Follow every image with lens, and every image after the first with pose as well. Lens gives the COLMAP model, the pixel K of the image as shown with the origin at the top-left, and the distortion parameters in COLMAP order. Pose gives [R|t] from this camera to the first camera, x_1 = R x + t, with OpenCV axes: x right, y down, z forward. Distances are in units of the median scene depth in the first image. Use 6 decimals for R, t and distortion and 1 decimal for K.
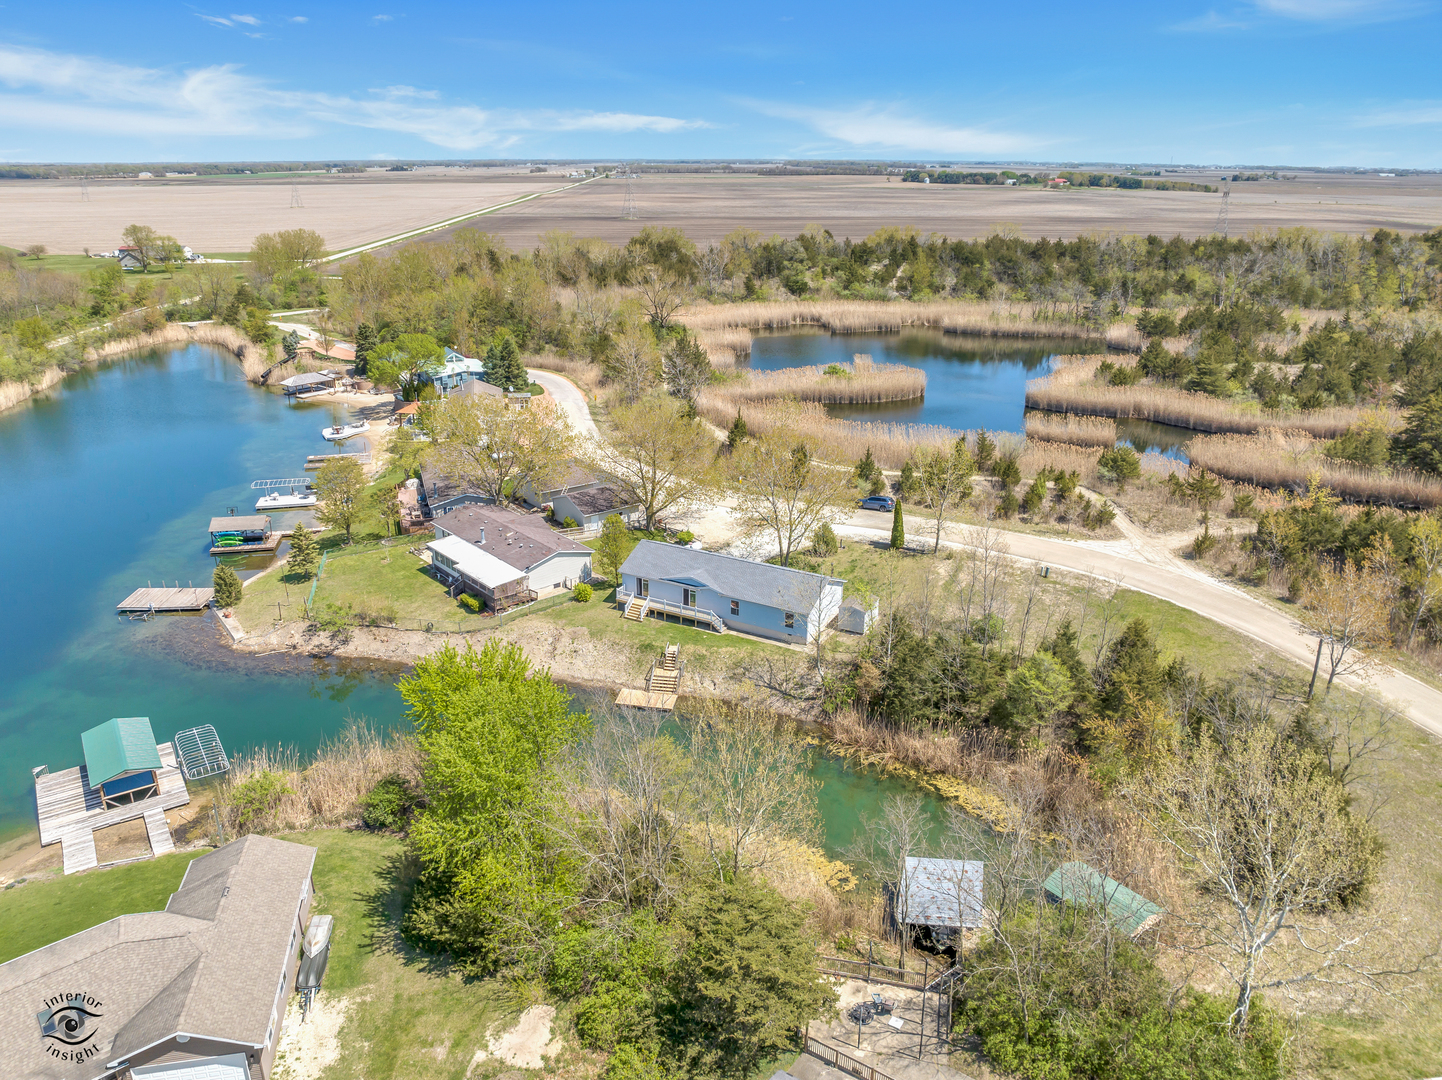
lens RADIAL K [[1017.7, 0, 706.0], [0, 1017.7, 533.8], [0, 0, 1]] dist [-0.038566, -0.003944]
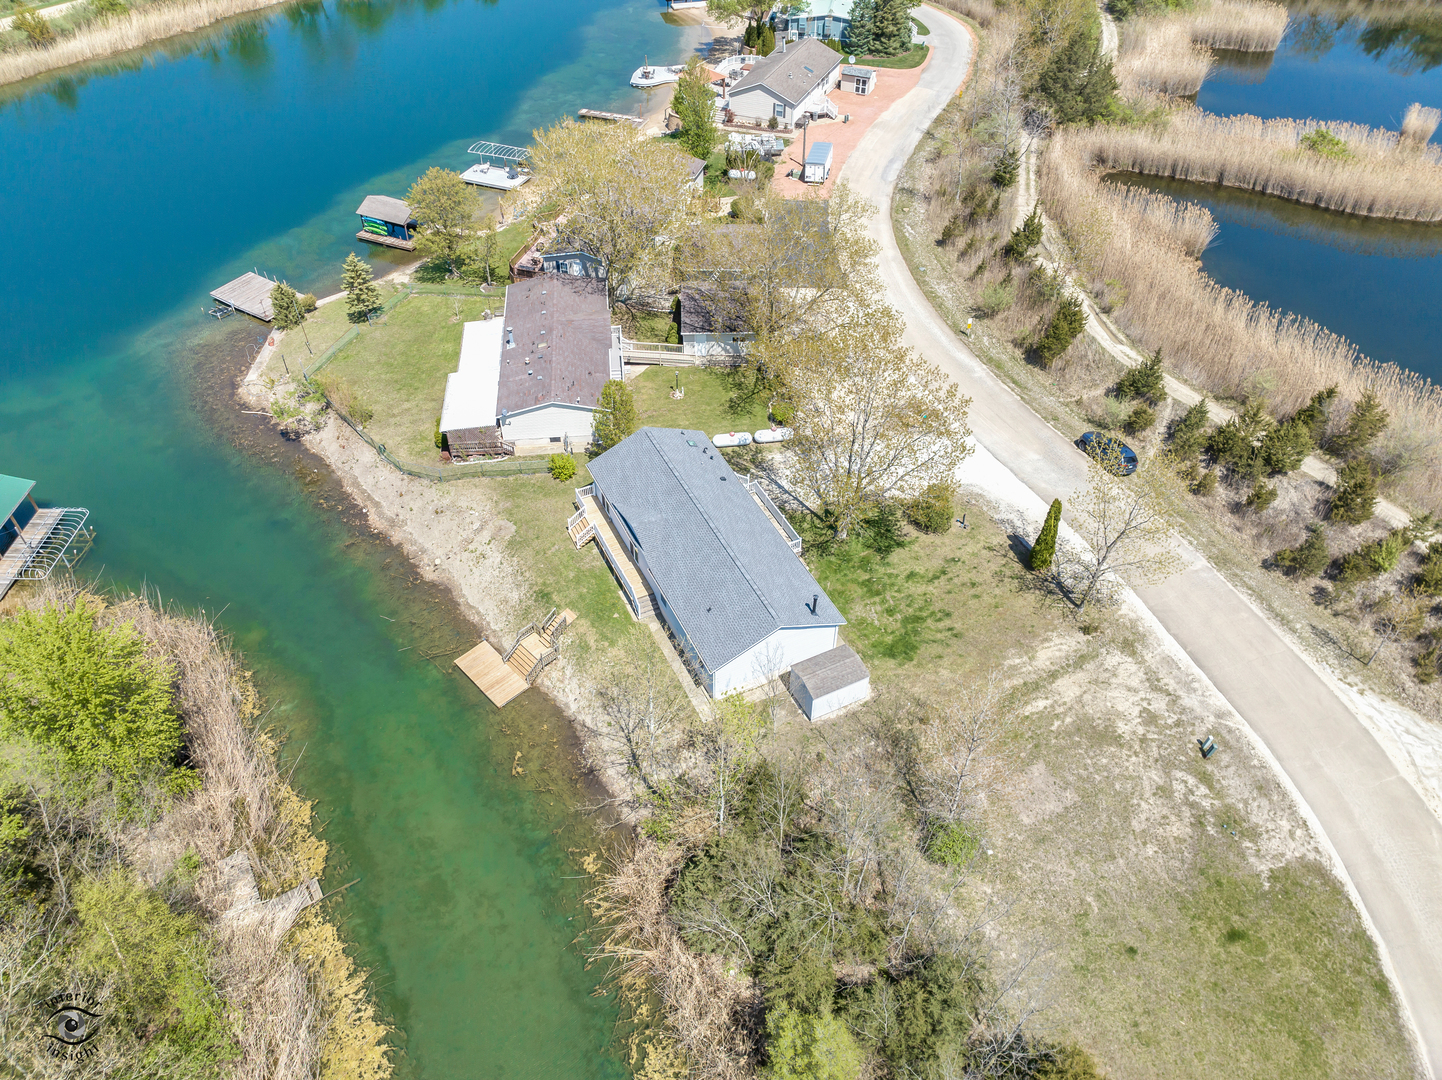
lens RADIAL K [[1017.7, 0, 706.0], [0, 1017.7, 533.8], [0, 0, 1]] dist [-0.038566, -0.003944]
pose [[0.814345, 0.396718, -0.423624, 0.308047], [-0.198101, 0.876069, 0.439612, -0.255299], [0.545526, -0.274075, 0.792013, 0.471728]]
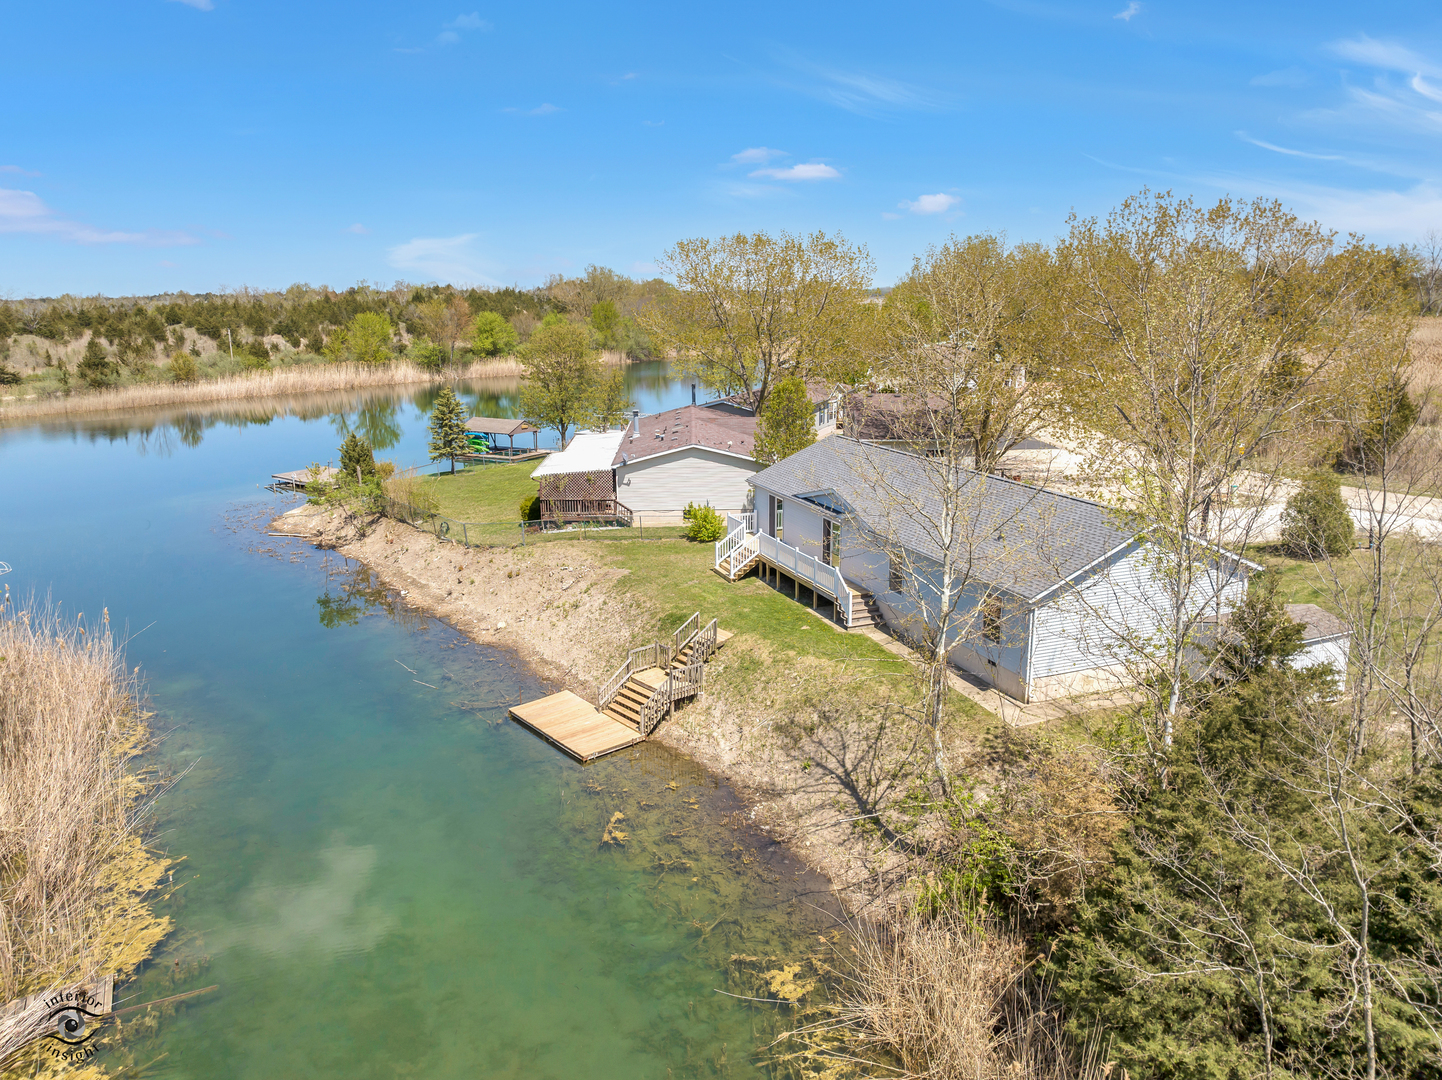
lens RADIAL K [[1017.7, 0, 706.0], [0, 1017.7, 533.8], [0, 0, 1]] dist [-0.038566, -0.003944]
pose [[0.766607, 0.138304, -0.627045, 0.200517], [-0.214177, 0.975680, -0.046646, 0.087700], [0.605344, 0.170058, 0.777585, 0.633961]]
